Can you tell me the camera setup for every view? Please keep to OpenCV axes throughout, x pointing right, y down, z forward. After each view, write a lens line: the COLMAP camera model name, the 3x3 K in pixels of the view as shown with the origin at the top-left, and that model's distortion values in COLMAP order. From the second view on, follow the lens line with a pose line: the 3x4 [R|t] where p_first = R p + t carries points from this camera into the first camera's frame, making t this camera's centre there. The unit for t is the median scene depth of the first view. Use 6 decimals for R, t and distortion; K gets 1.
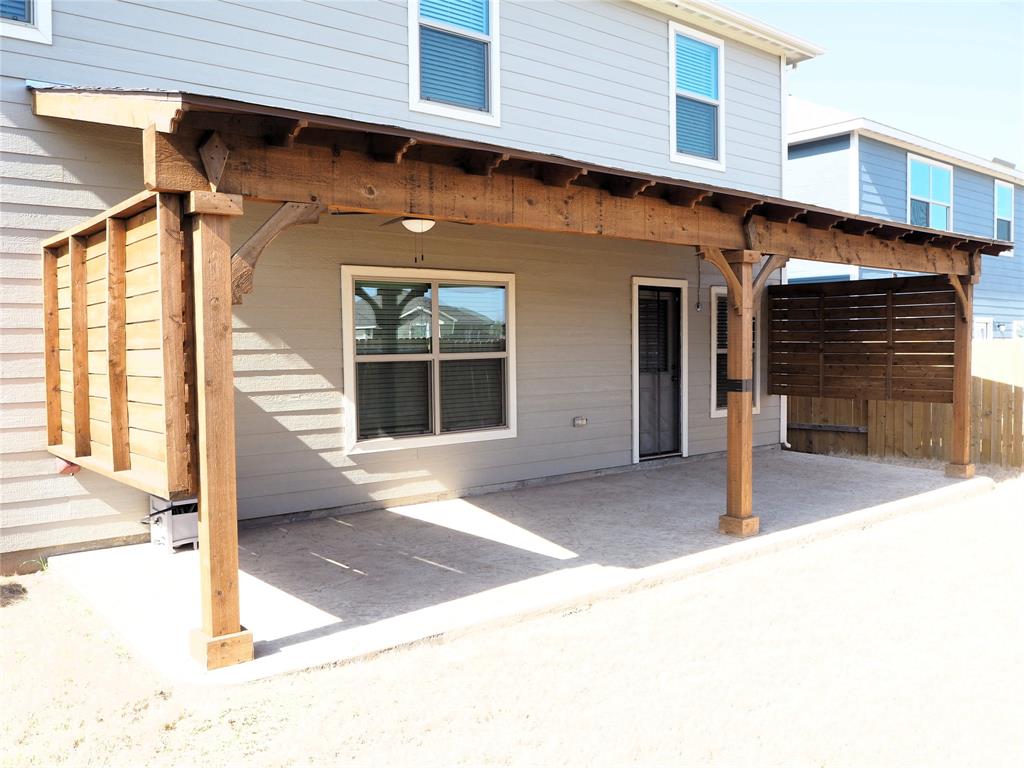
lens RADIAL K [[851.7, 0, 512.3], [0, 851.7, 389.7], [0, 0, 1]] dist [-0.037986, 0.005950]
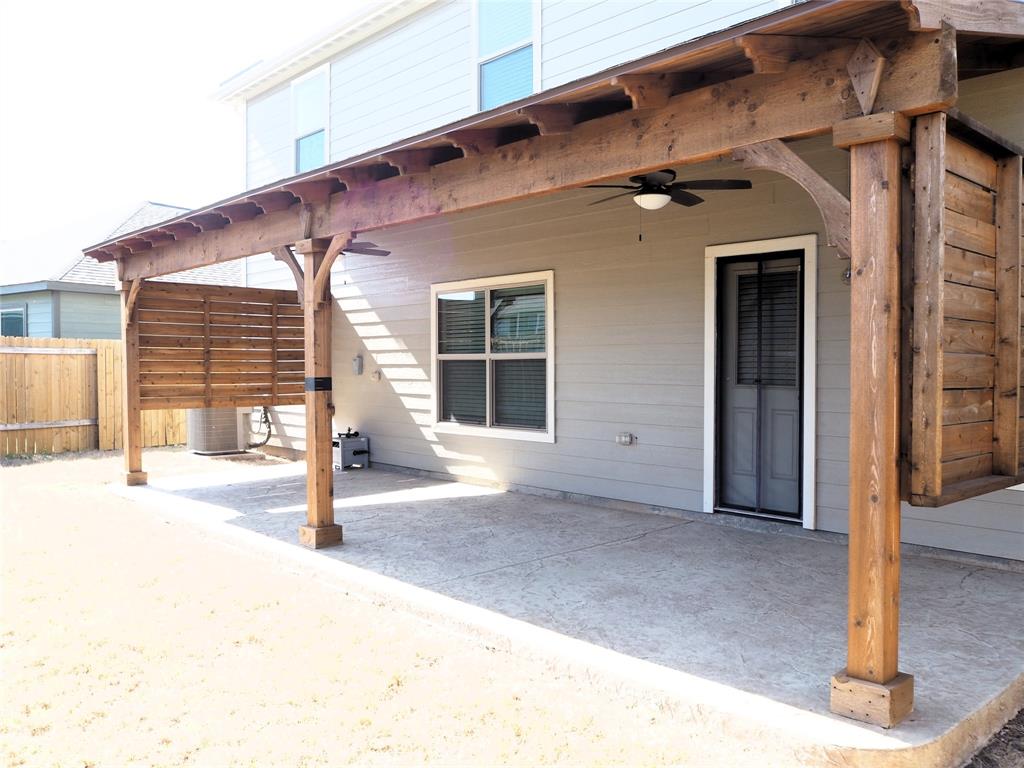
lens RADIAL K [[851.7, 0, 512.3], [0, 851.7, 389.7], [0, 0, 1]] dist [-0.037986, 0.005950]
pose [[0.049875, 0.041125, -0.997908, 1.054584], [-0.054883, 0.997755, 0.038376, -0.041141], [0.997246, 0.052854, 0.052020, 1.012297]]
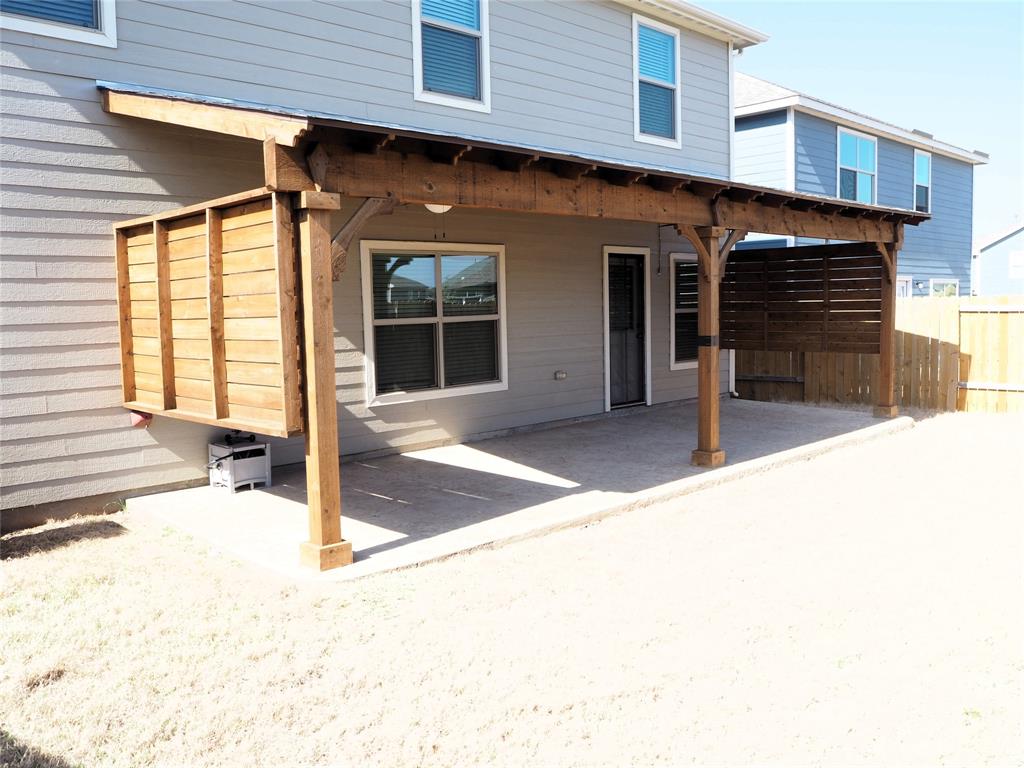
lens RADIAL K [[851.6, 0, 512.0], [0, 851.6, 384.0], [0, 0, 1]] dist [-0.031515, -0.000360]
pose [[0.996789, -0.019243, 0.077729, -0.086913], [0.016077, 0.999024, 0.041145, 0.001891], [-0.078445, -0.039764, 0.996125, -0.144518]]
